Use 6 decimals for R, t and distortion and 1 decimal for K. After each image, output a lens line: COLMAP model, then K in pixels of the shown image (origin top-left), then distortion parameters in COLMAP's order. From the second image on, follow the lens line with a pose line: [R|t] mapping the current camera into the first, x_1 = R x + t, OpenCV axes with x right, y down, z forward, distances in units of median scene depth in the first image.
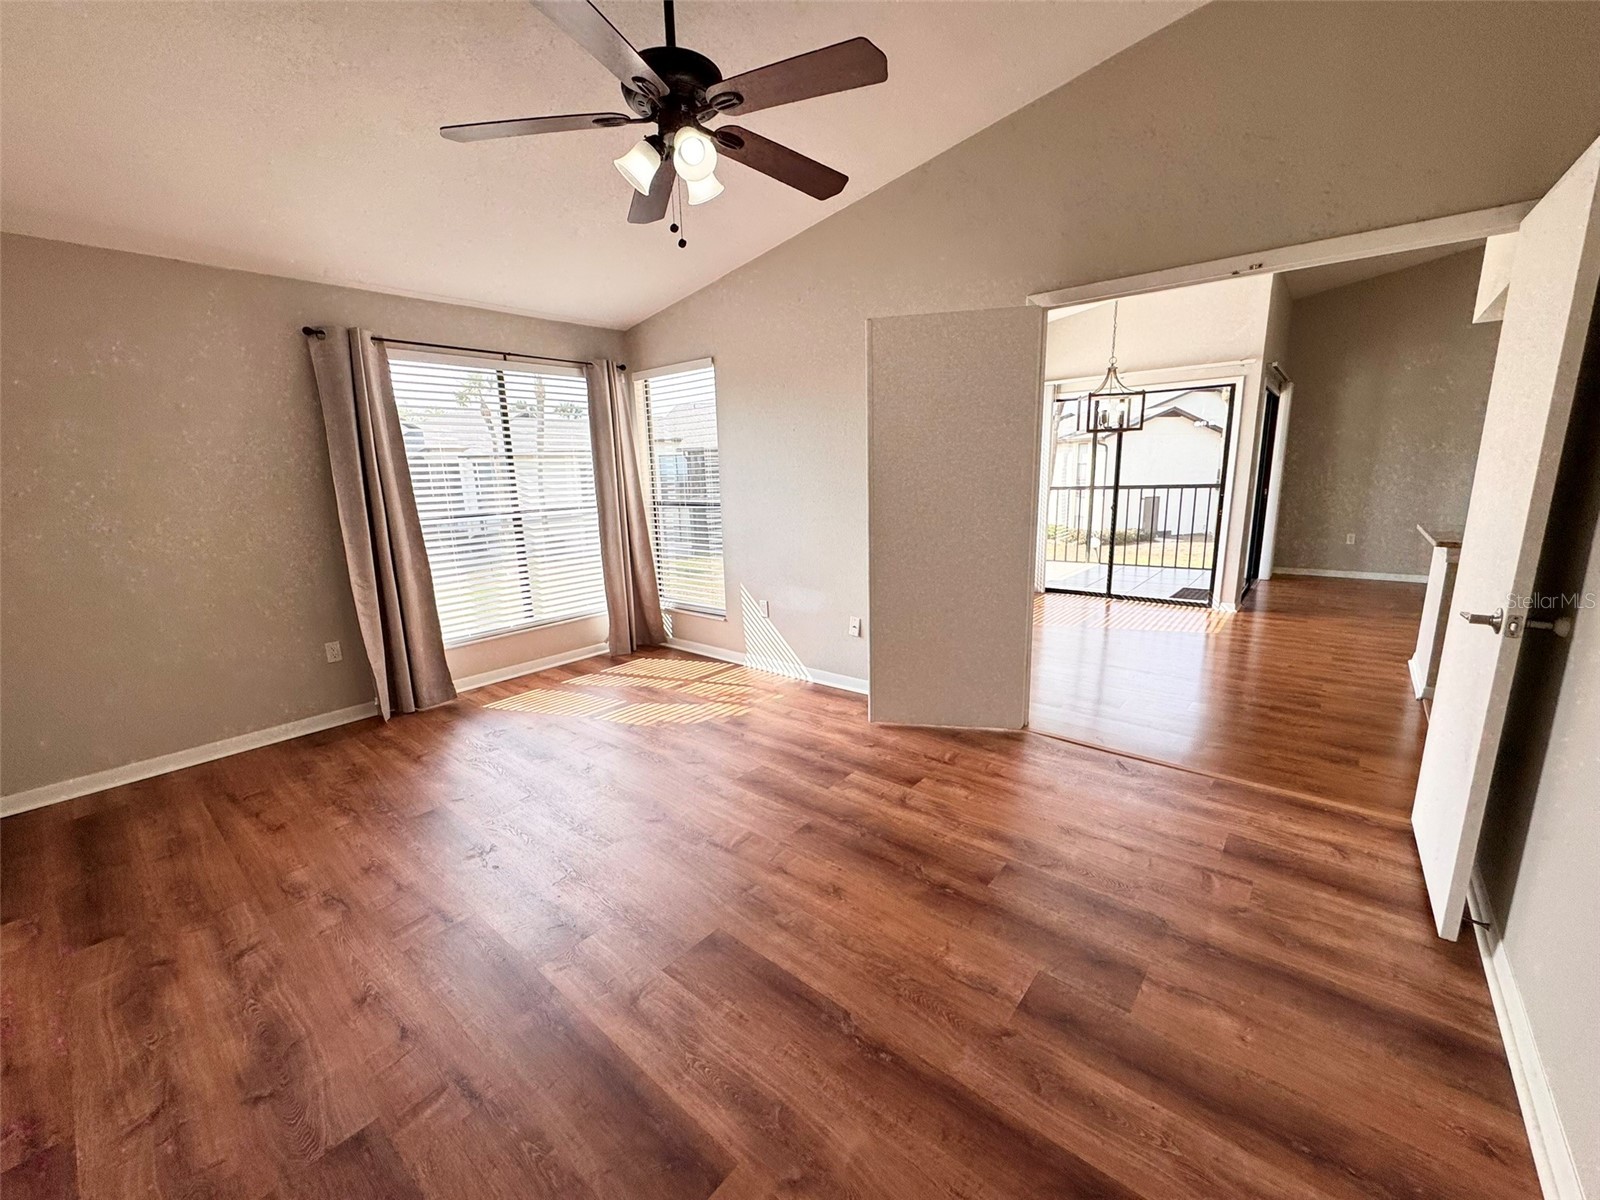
lens RADIAL K [[640.1, 0, 796.0], [0, 640.1, 594.8], [0, 0, 1]] dist [-0.001716, 0.000044]
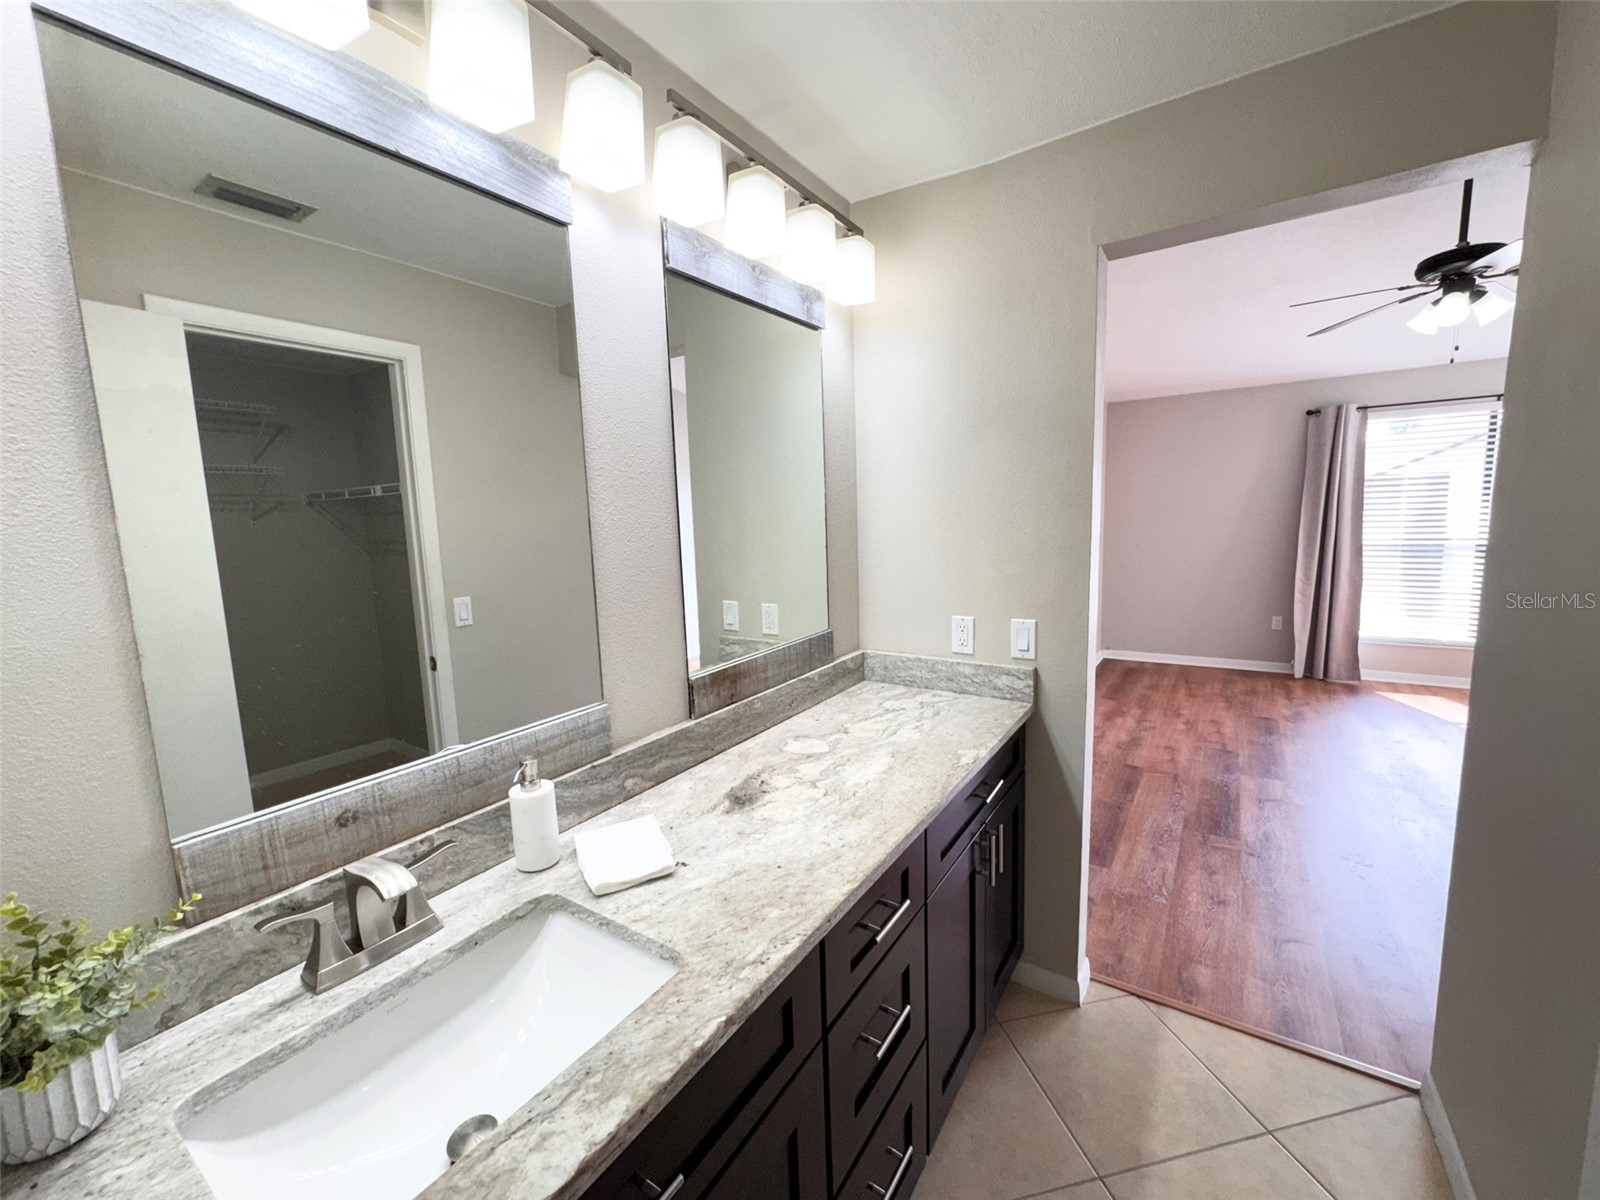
lens RADIAL K [[640.1, 0, 806.4], [0, 640.1, 596.7], [0, 0, 1]] dist [-0.001716, 0.000044]
pose [[0.112611, 0.139607, -0.983783, 0.643095], [-0.173694, 0.977602, 0.118848, 0.042757], [0.978340, 0.157494, 0.134338, -0.299606]]
